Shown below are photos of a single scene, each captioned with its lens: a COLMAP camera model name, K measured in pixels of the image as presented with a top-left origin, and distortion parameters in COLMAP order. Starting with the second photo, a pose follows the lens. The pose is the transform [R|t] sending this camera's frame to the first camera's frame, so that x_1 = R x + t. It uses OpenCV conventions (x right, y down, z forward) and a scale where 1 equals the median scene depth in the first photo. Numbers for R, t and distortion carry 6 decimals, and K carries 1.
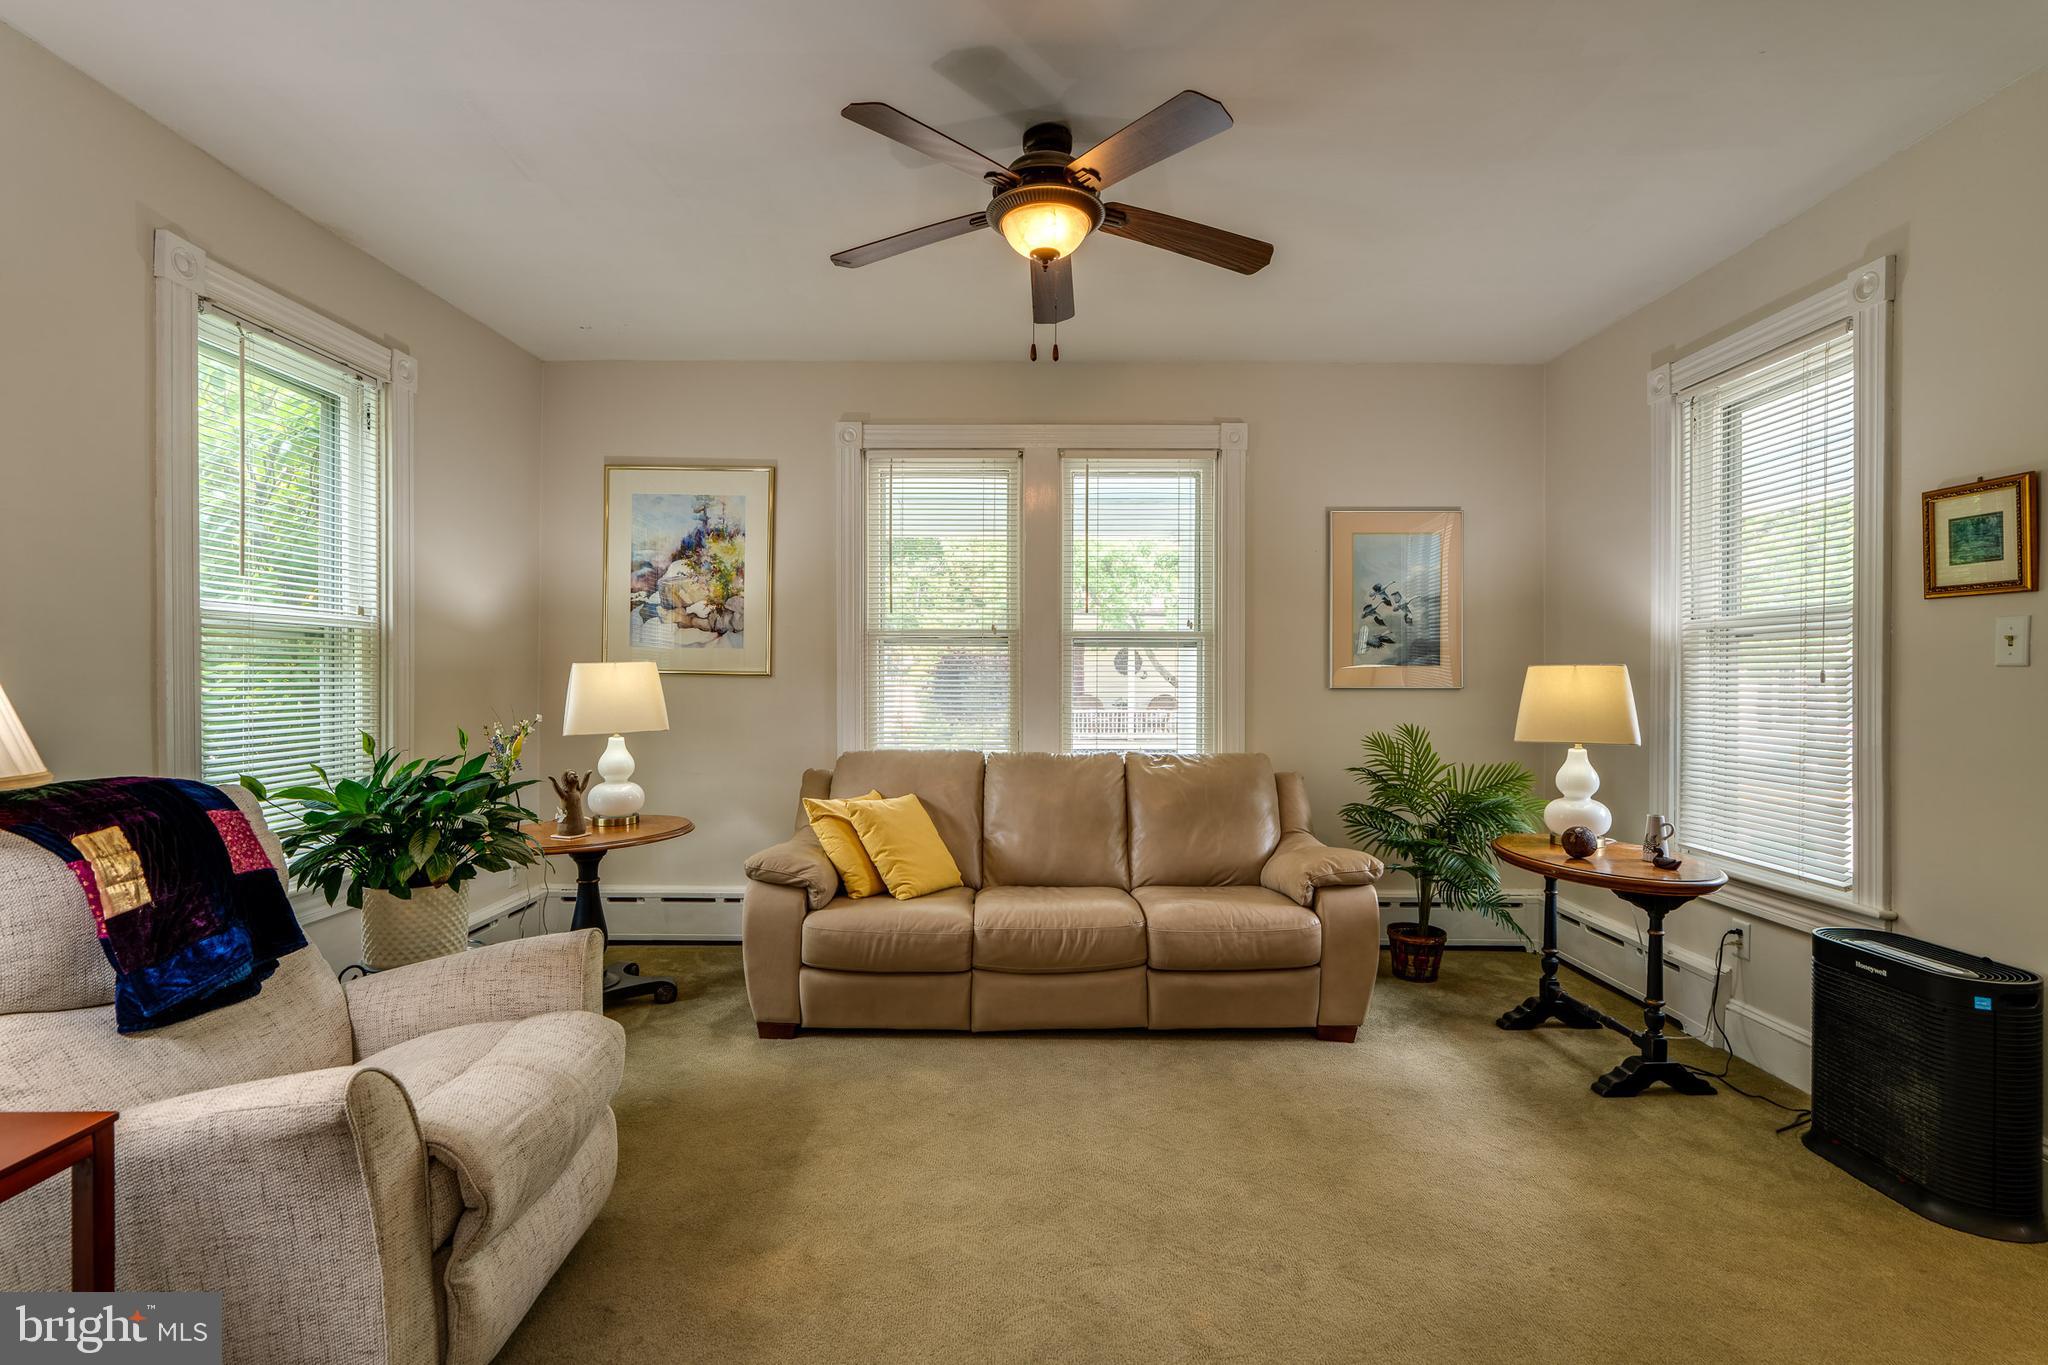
lens RADIAL K [[930.3, 0, 1022.3], [0, 930.3, 687.0], [0, 0, 1]] dist [-0.000881, 0.000536]
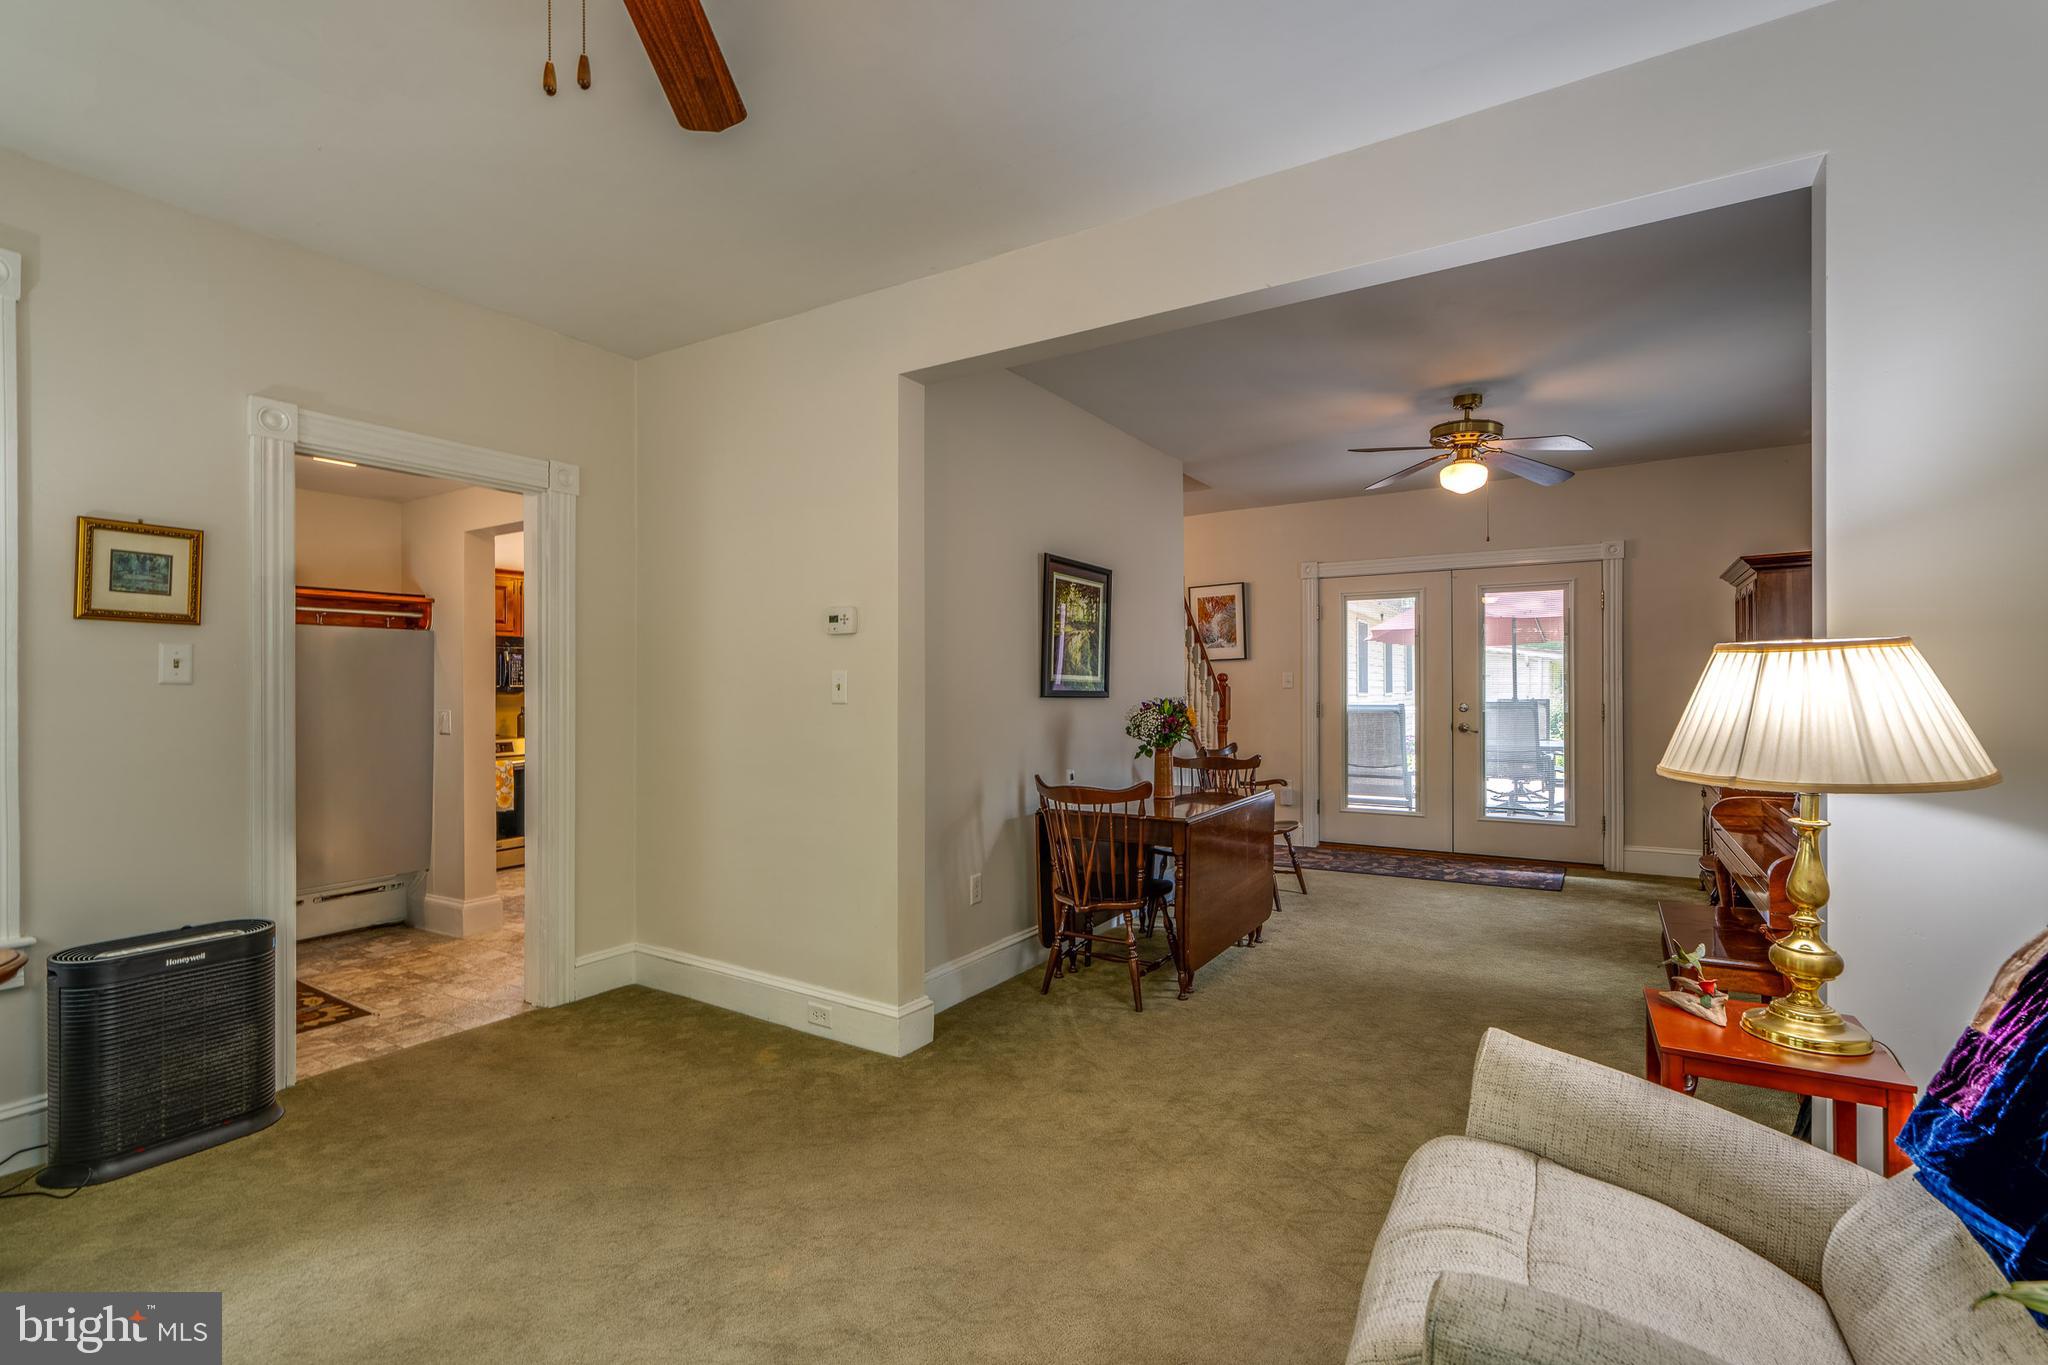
lens RADIAL K [[936.7, 0, 1009.9], [0, 936.7, 696.9], [0, 0, 1]] dist [-0.004910, 0.000468]
pose [[-0.840861, -0.002029, 0.541248, -0.324814], [0.005816, 0.999901, 0.012784, -0.009855], [-0.541221, 0.013898, -0.840766, 0.910662]]
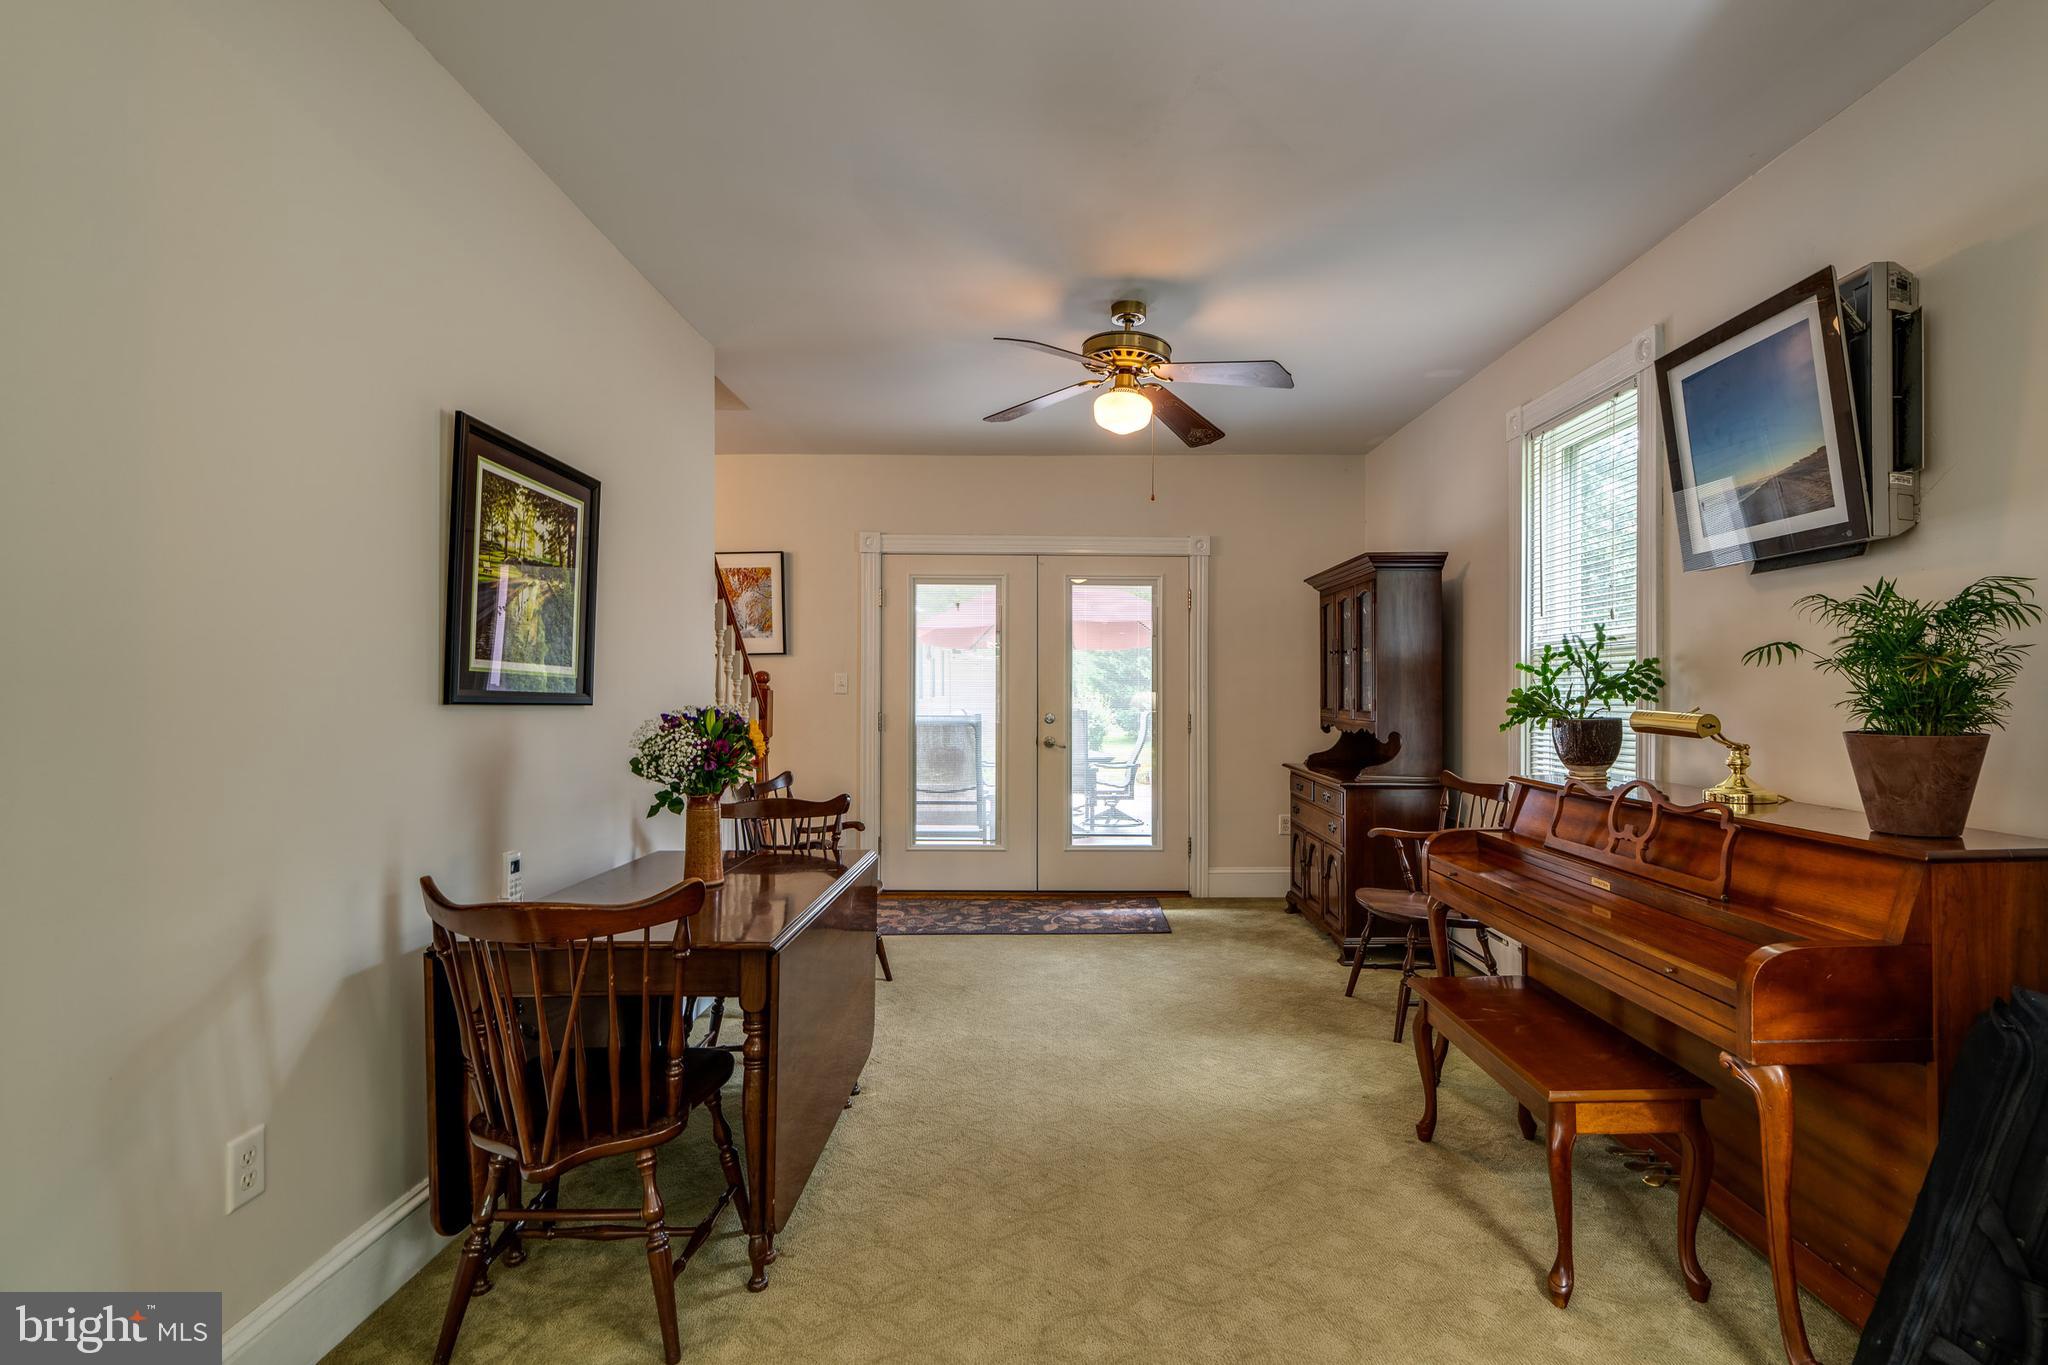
lens RADIAL K [[945.7, 0, 1063.7], [0, 945.7, 694.6], [0, 0, 1]] dist [-0.003199, -0.000109]
pose [[-0.999811, -0.005278, -0.018709, -0.083543], [-0.005313, 0.999984, 0.001828, -0.002901], [0.018699, 0.001927, -0.999823, 0.475349]]
